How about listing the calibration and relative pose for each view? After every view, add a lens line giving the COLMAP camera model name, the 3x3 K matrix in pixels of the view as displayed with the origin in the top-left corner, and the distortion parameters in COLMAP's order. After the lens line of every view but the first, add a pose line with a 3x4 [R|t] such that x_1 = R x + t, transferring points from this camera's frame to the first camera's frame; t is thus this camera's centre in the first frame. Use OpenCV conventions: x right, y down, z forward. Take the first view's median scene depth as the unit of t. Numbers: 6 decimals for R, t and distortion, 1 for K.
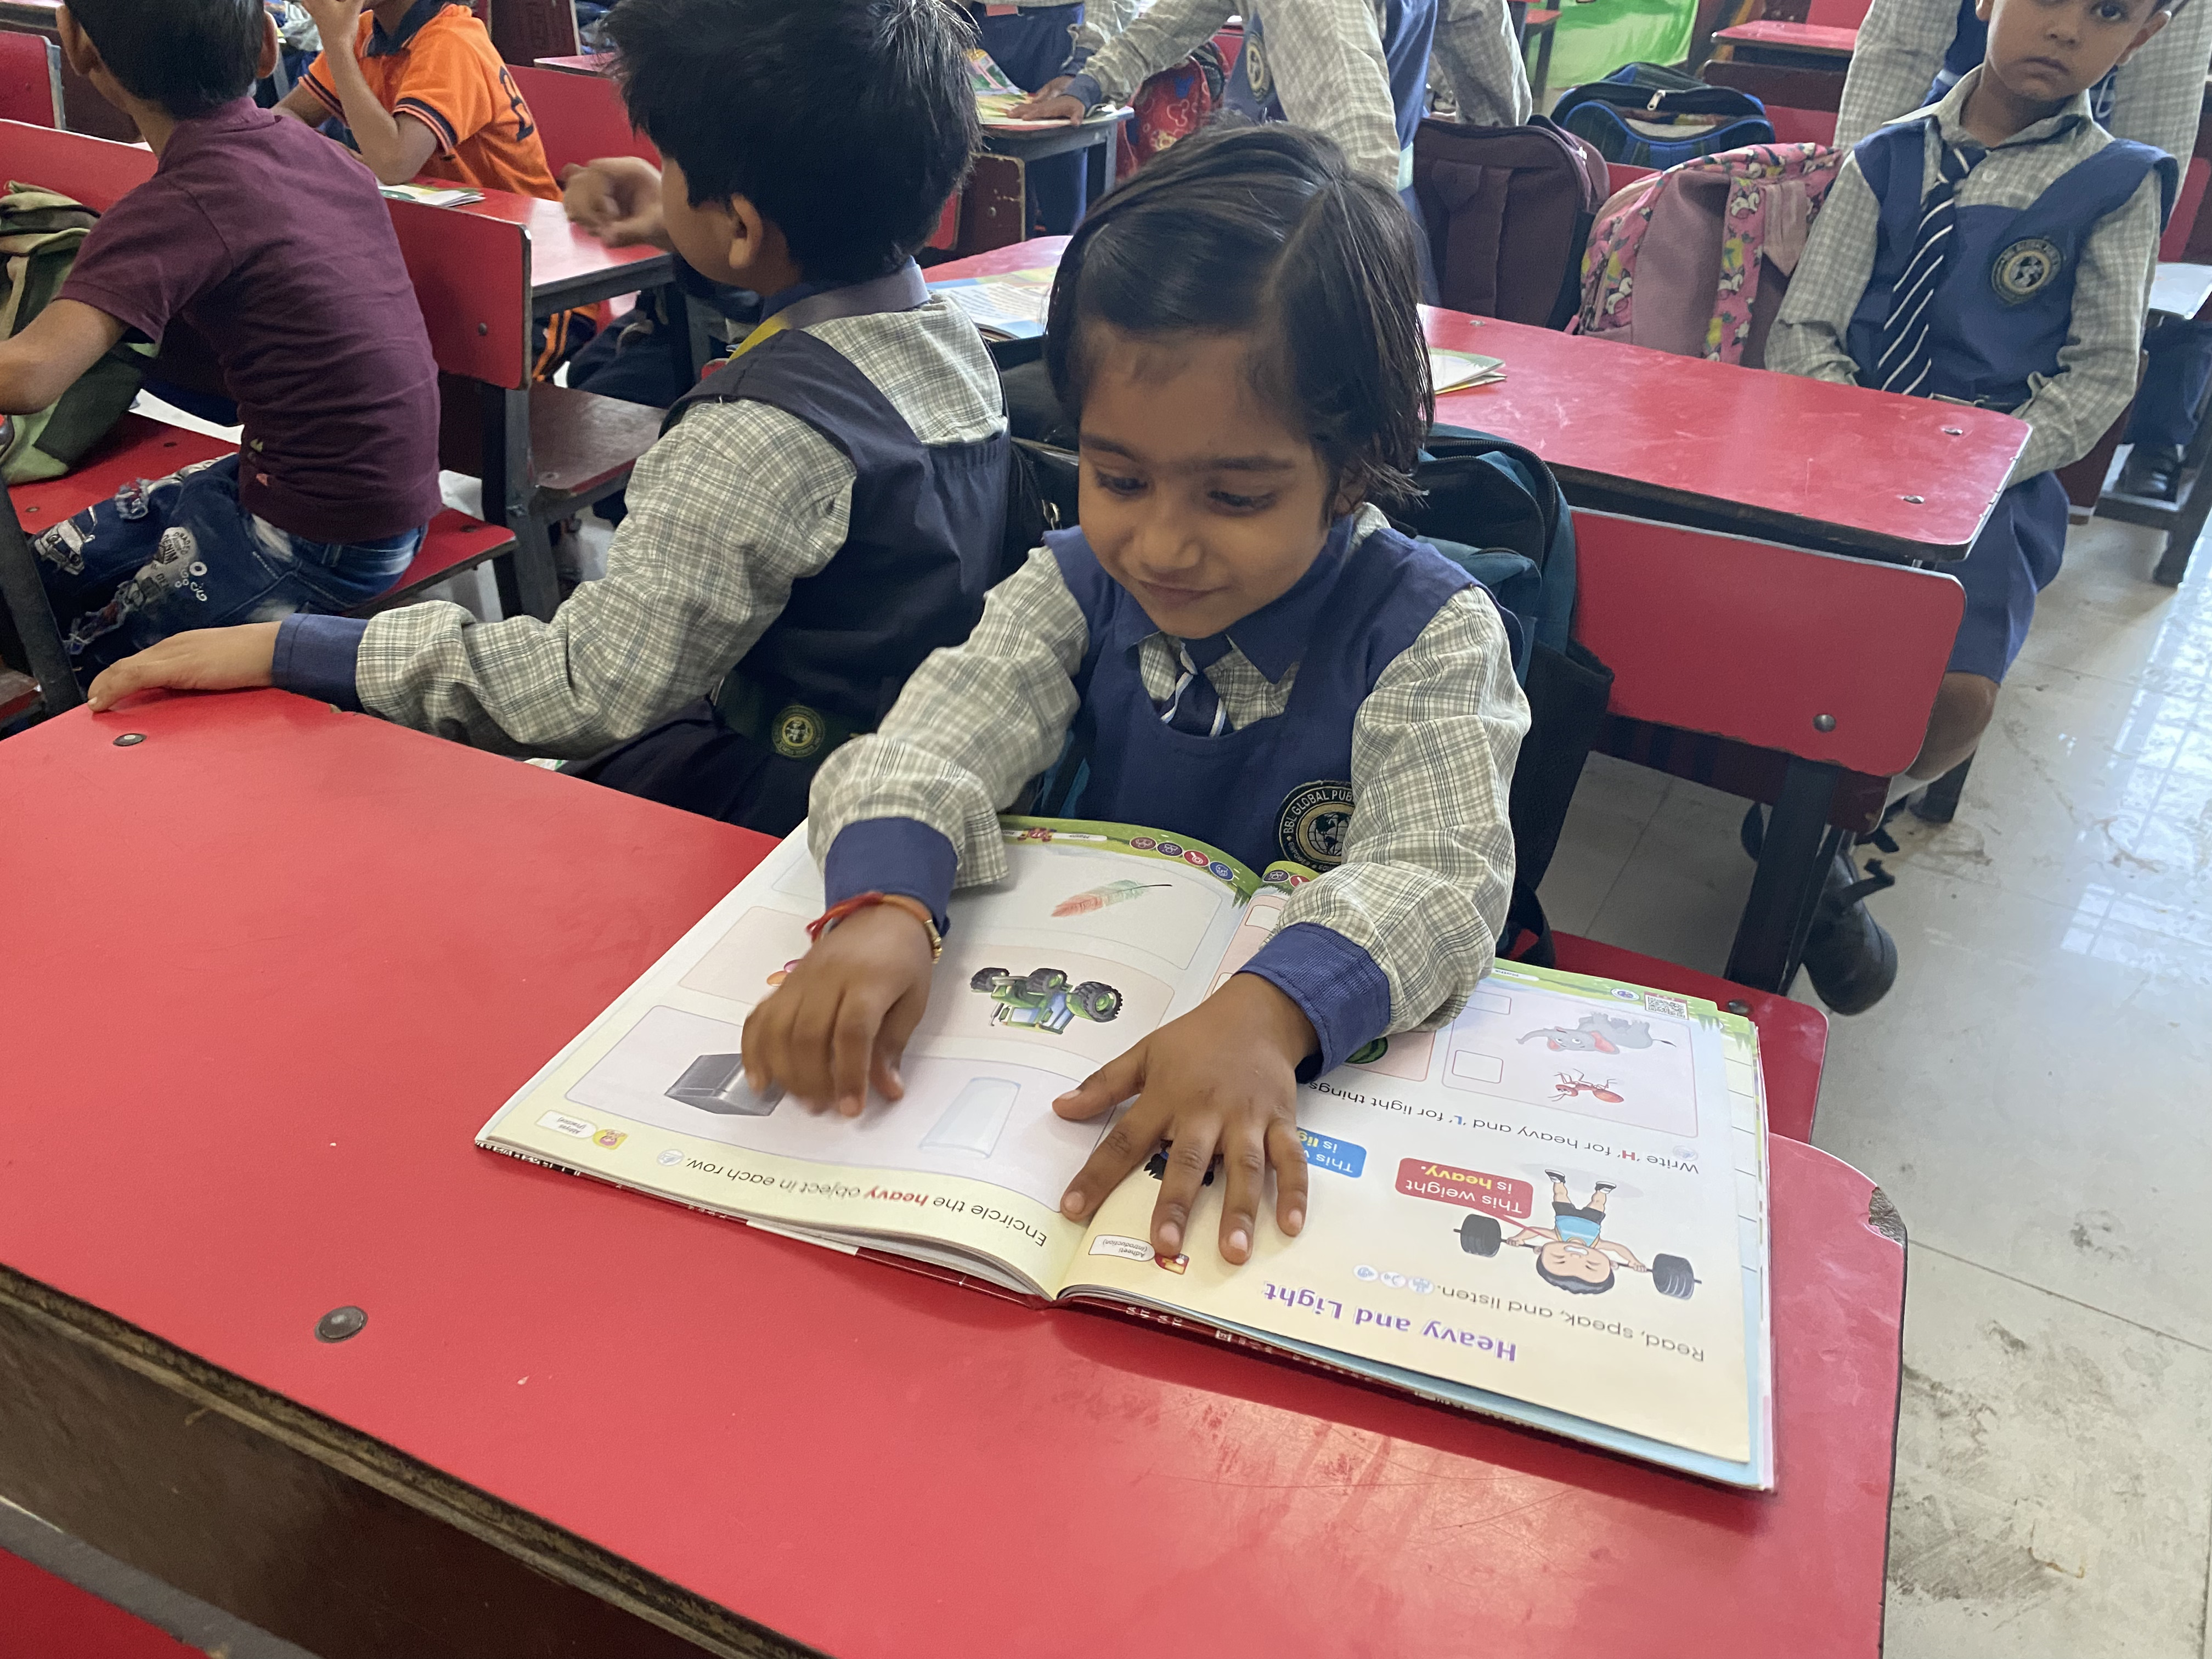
lens RADIAL K [[1672.1, 0, 1106.0], [0, 1672.1, 829.5], [0, 0, 1]] dist [0.016536, -0.009165]
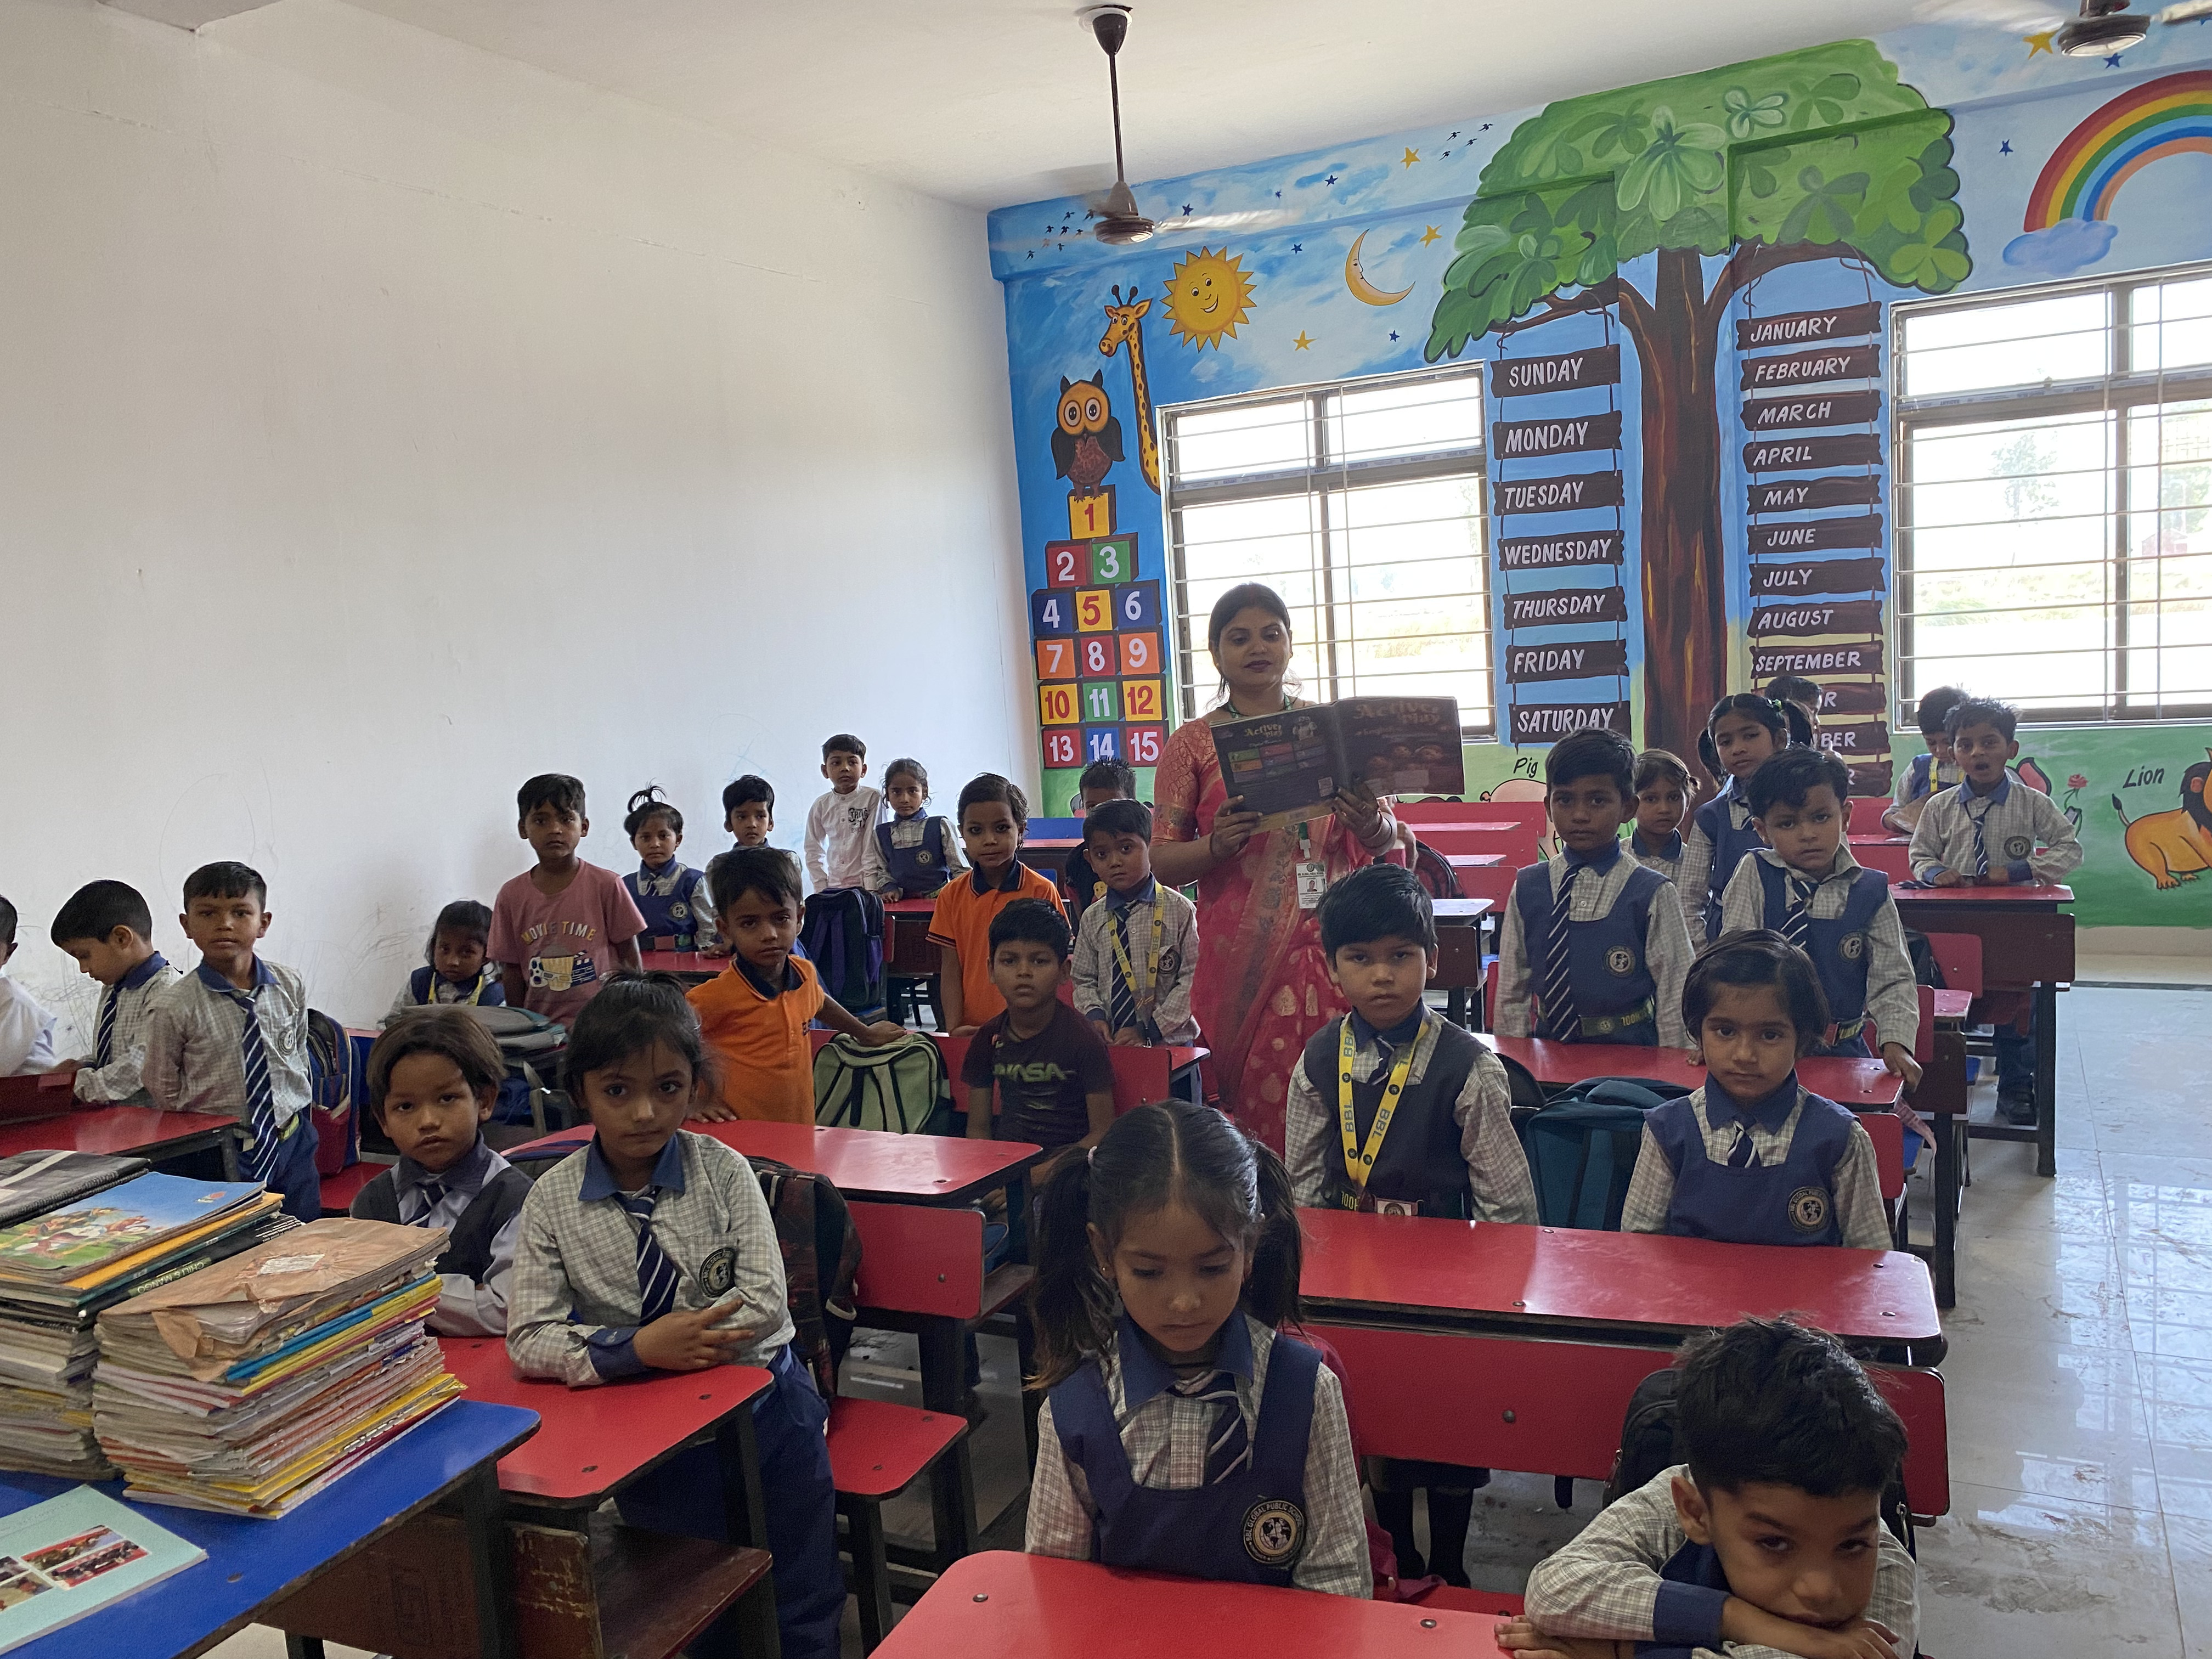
lens RADIAL K [[1672.1, 0, 1106.0], [0, 1672.1, 829.5], [0, 0, 1]] dist [0.016536, -0.009165]
pose [[0.996657, -0.074153, 0.034293, -0.314291], [0.081601, 0.882928, -0.462364, 0.243006], [0.004007, 0.463616, 0.886027, -0.613391]]
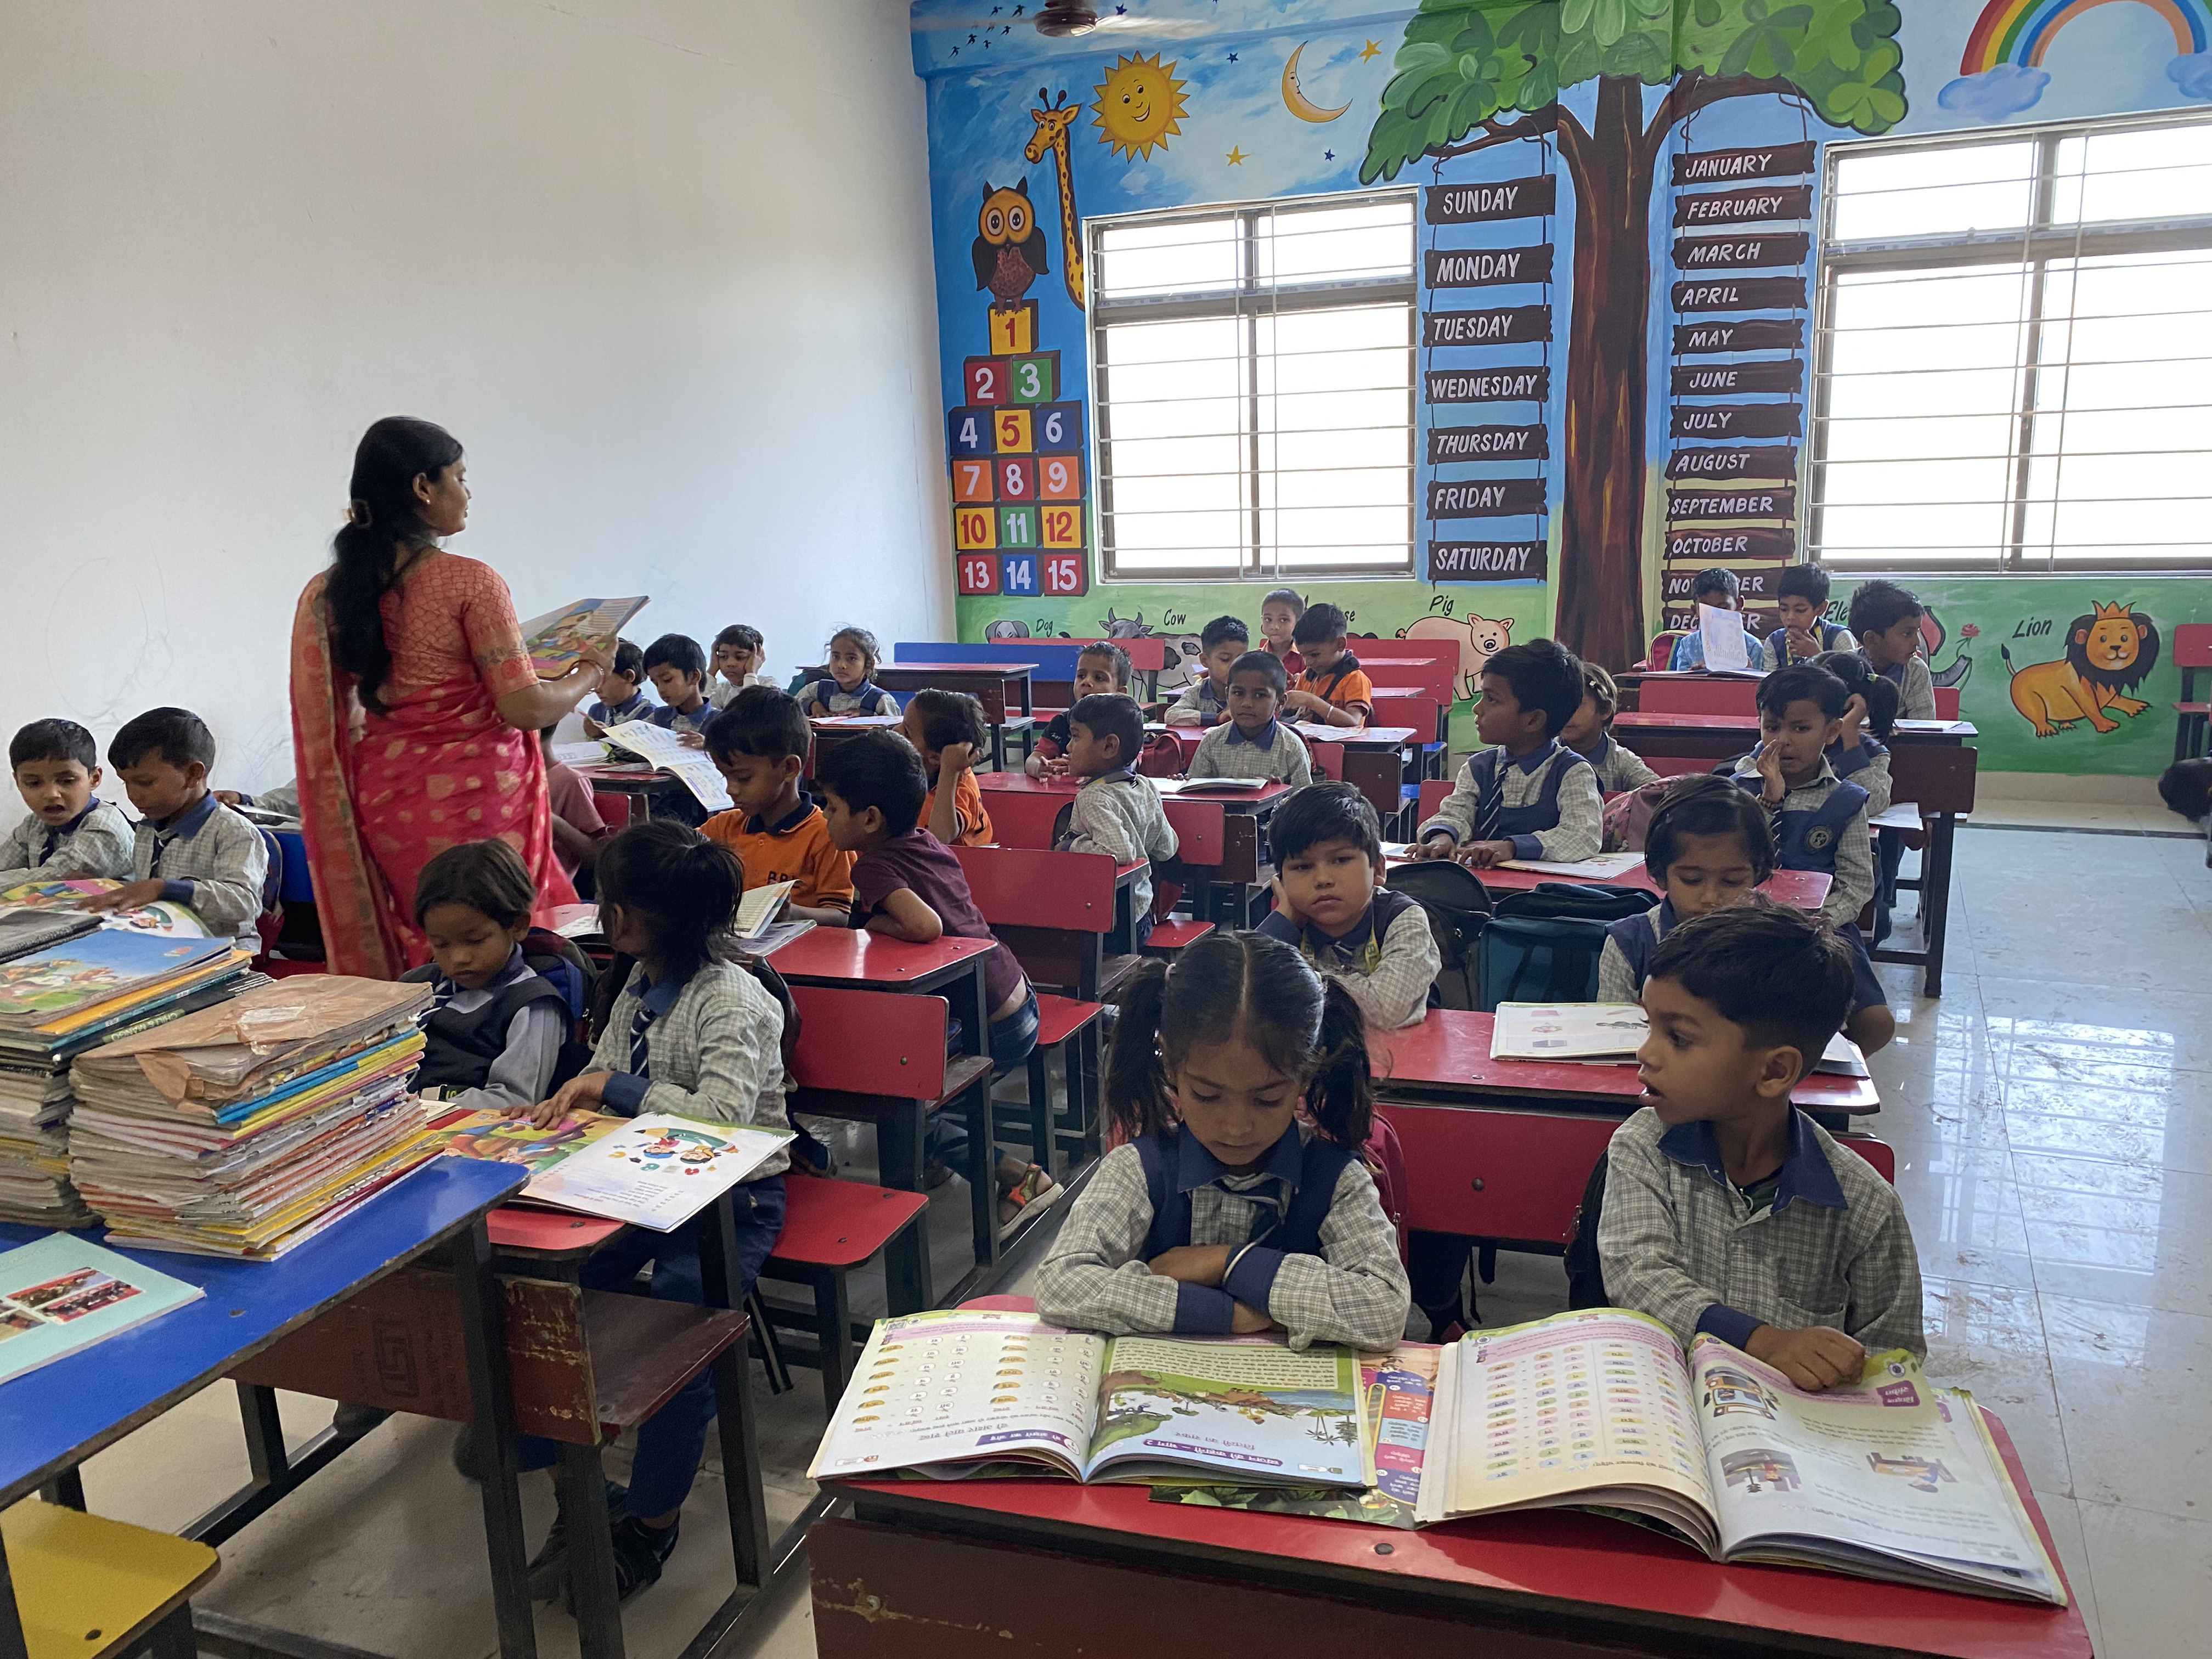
lens RADIAL K [[1680.0, 0, 1106.0], [0, 1680.0, 829.5], [0, 0, 1]] dist [0.003049, 0.010850]
pose [[0.993188, -0.057344, 0.101433, -0.372350], [0.091772, 0.921366, -0.377708, 0.273383], [-0.071797, 0.384444, 0.920352, -0.594026]]
